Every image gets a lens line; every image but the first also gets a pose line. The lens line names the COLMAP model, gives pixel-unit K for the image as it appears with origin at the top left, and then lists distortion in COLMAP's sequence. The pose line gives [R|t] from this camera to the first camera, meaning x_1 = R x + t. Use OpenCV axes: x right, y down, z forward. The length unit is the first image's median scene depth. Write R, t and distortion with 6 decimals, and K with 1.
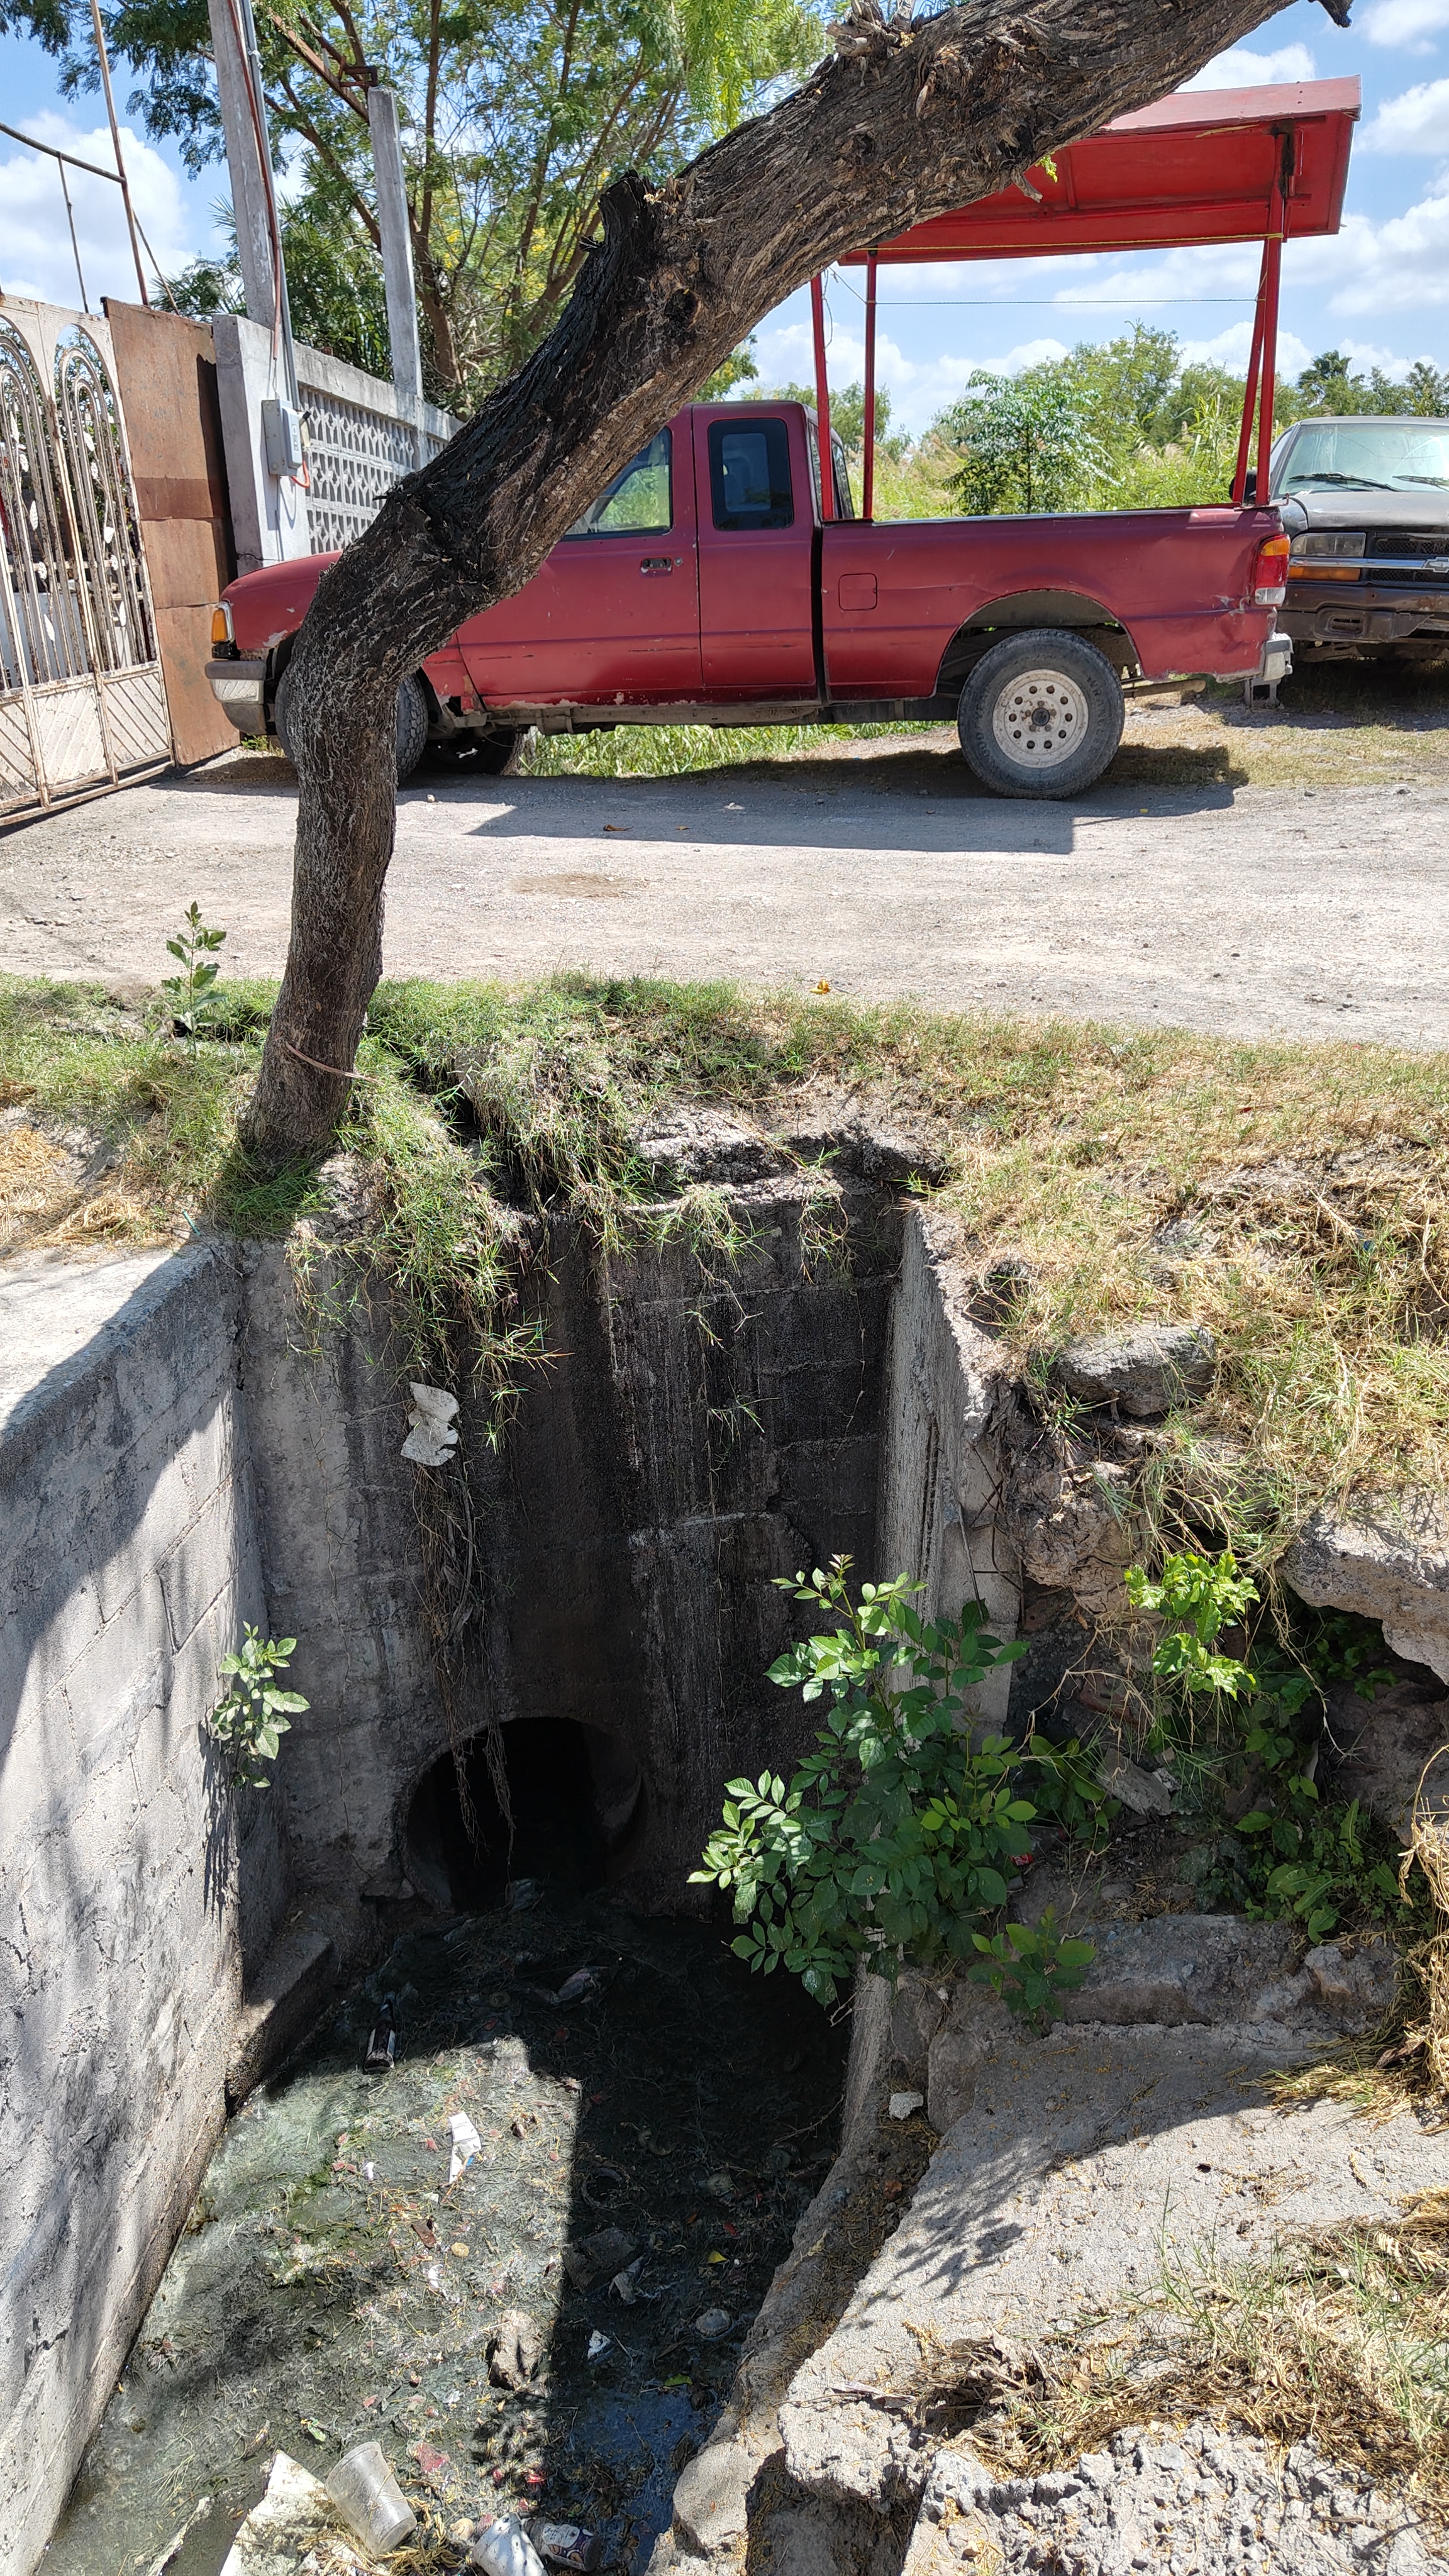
lens RADIAL K [[1792.7, 0, 727.2], [0, 1792.7, 1288.6], [0, 0, 1]] dist [0.039998, -0.051528]
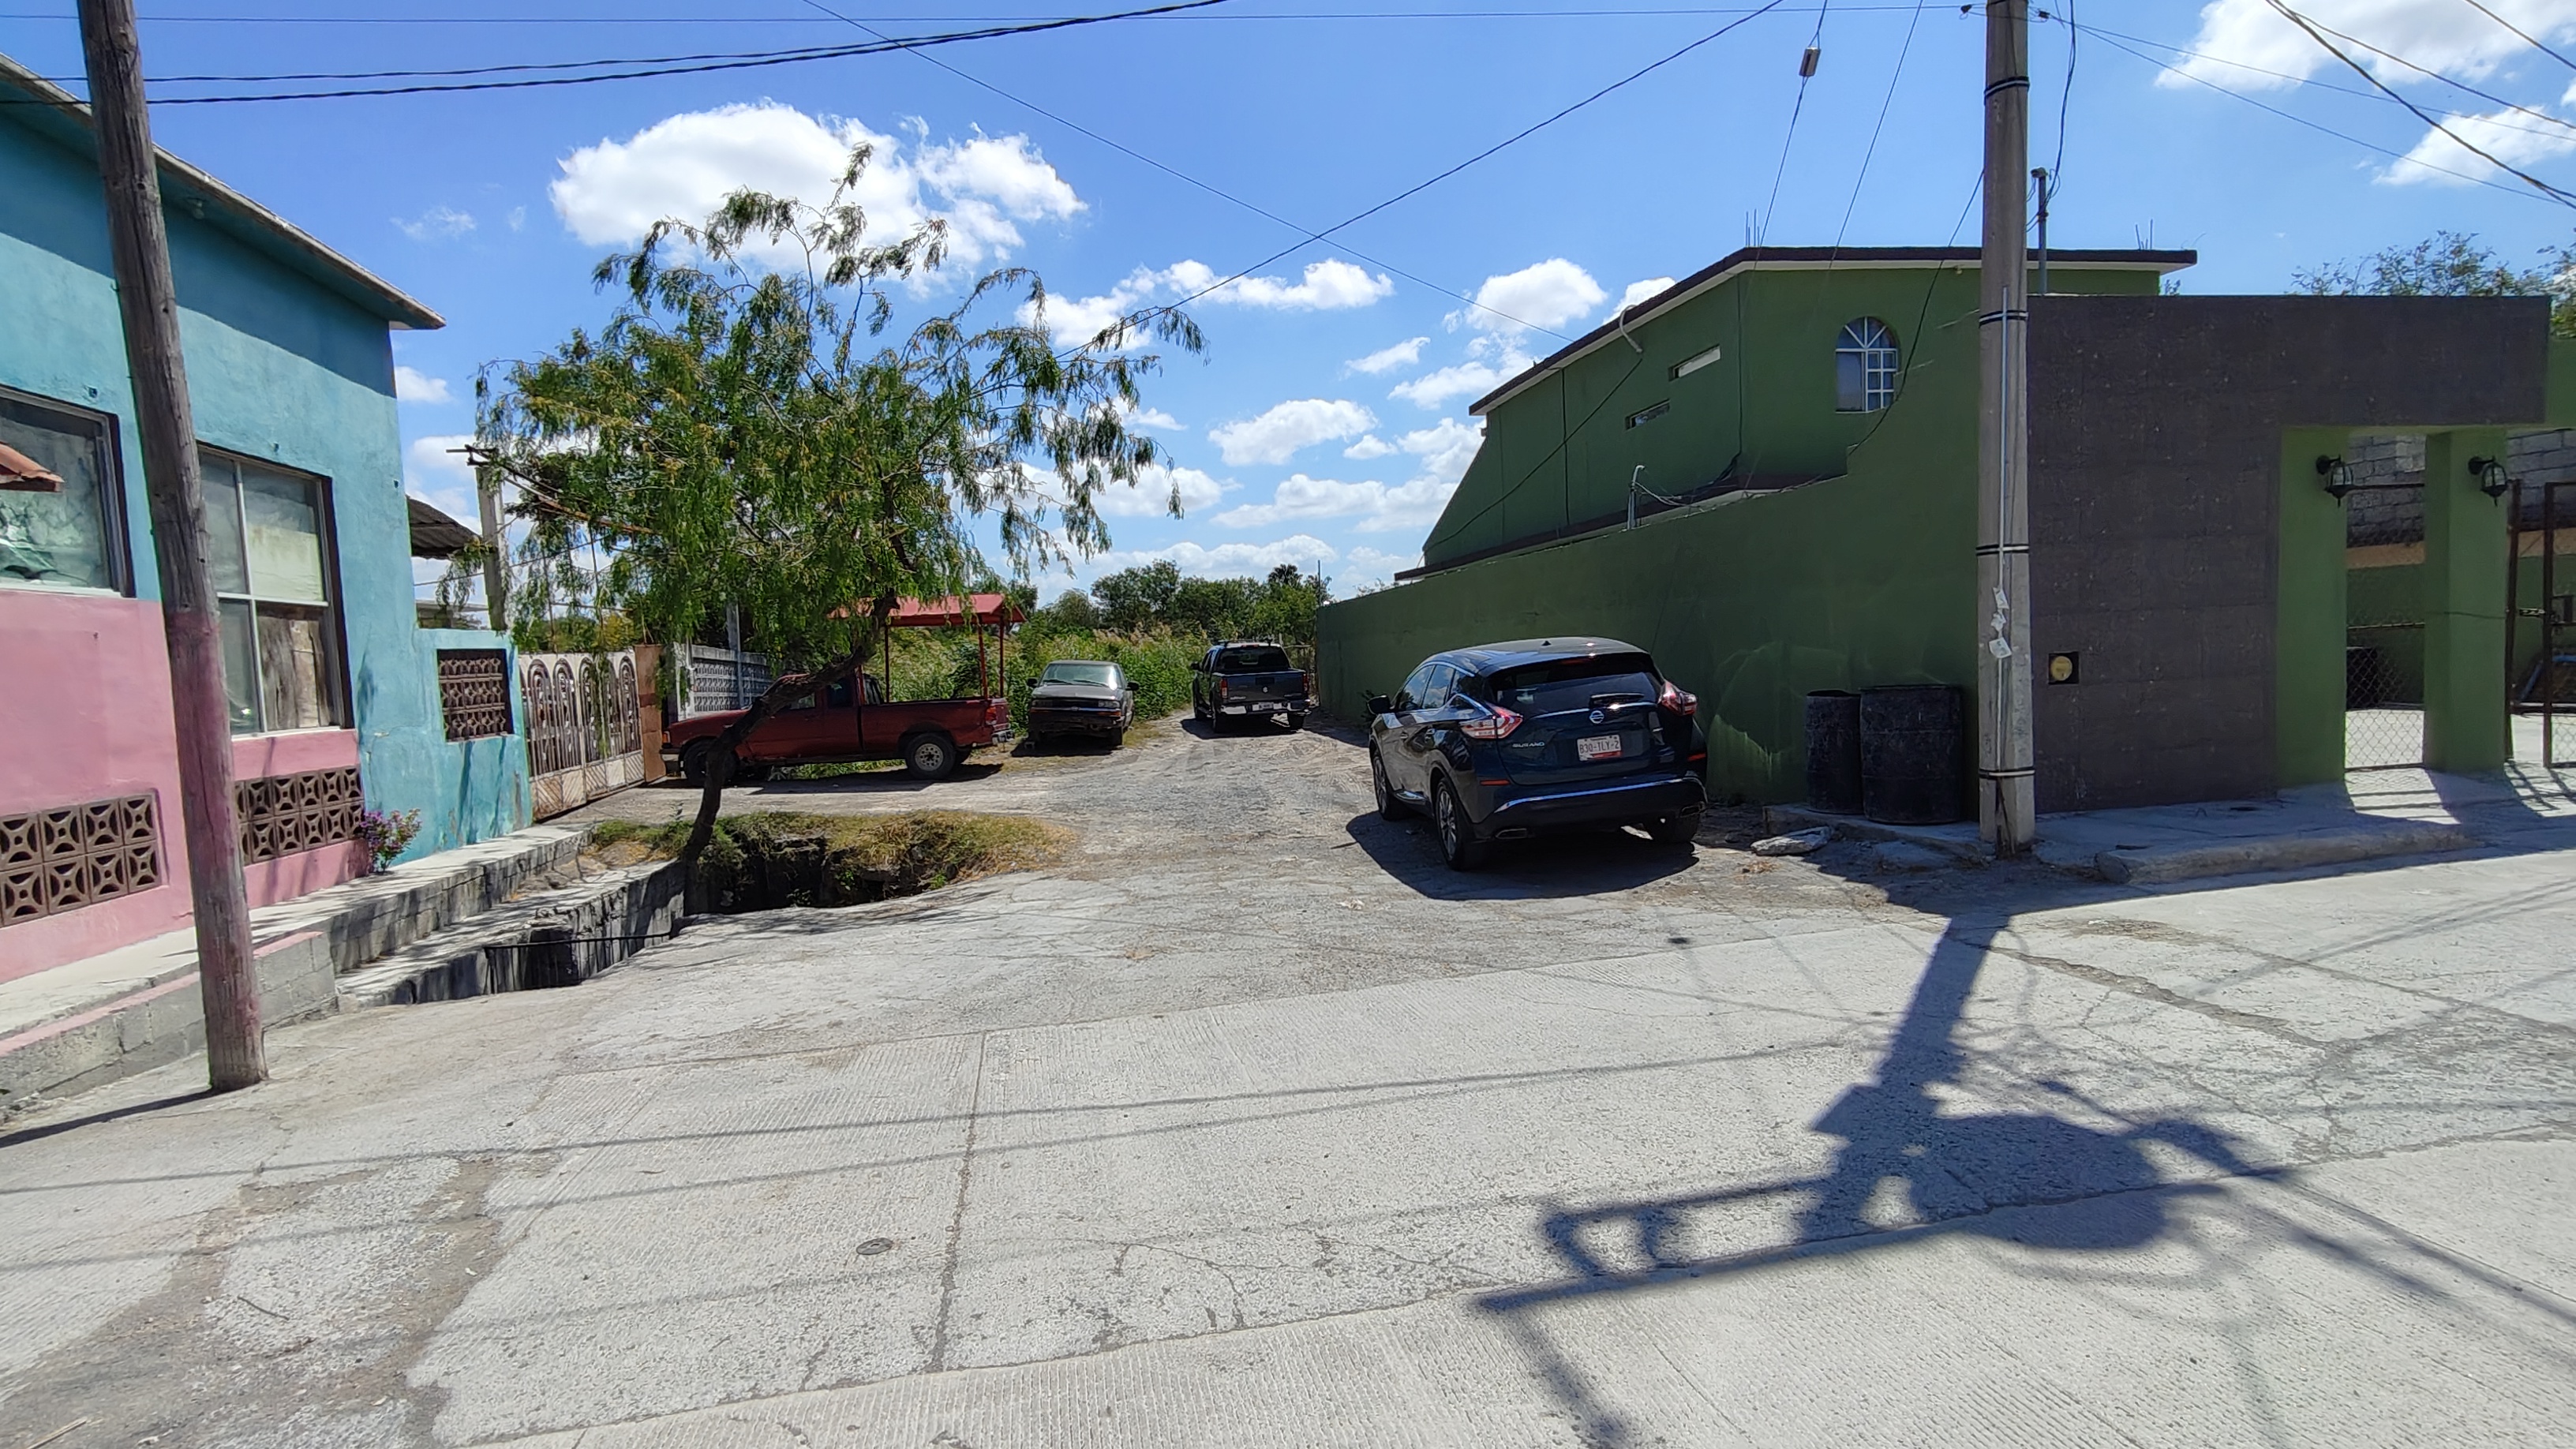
lens RADIAL K [[1197.1, 0, 1270.5], [0, 1197.1, 729.8], [0, 0, 1]] dist [0.002168, -0.000914]
pose [[0.967766, -0.028273, 0.250259, 0.232621], [0.108618, 0.943371, -0.313455, 0.414831], [-0.227225, 0.330533, 0.916033, -1.238763]]
